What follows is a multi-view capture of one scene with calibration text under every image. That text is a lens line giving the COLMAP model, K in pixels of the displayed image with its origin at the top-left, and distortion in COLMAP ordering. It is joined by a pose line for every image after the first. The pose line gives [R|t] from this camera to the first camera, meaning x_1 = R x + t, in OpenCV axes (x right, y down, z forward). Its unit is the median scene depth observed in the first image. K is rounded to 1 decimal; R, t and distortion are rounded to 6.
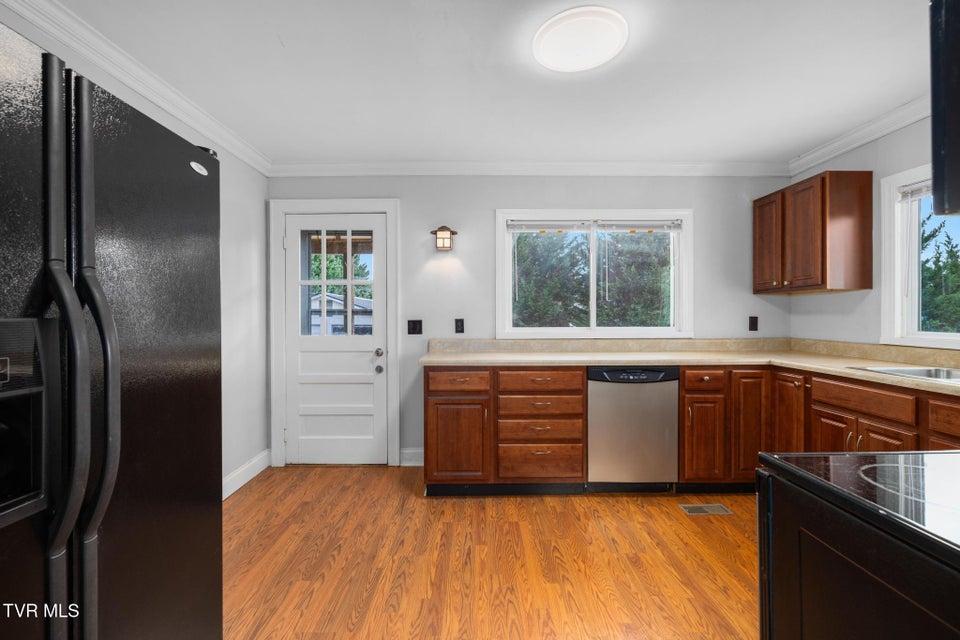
lens RADIAL K [[414.2, 0, 480.0], [0, 414.2, 316.6], [0, 0, 1]] dist [-0.001356, -0.000272]
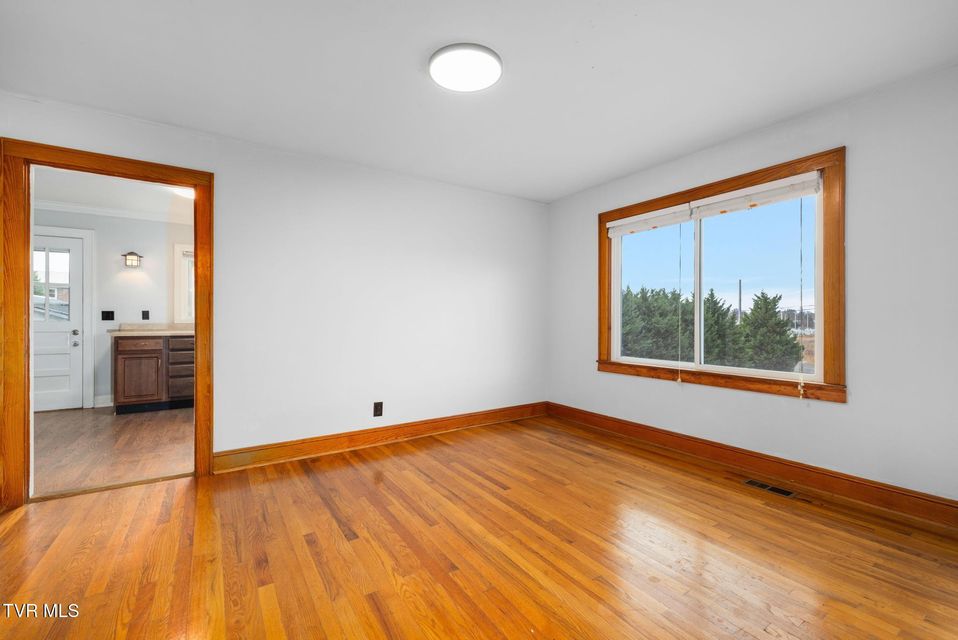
lens RADIAL K [[413.3, 0, 478.7], [0, 413.3, 319.5], [0, 0, 1]] dist [-0.001356, -0.000272]
pose [[0.842005, 0.007290, 0.539421, 0.173159], [-0.003449, 0.999961, -0.008130, 0.048536], [-0.539459, 0.004985, 0.841997, -1.020316]]
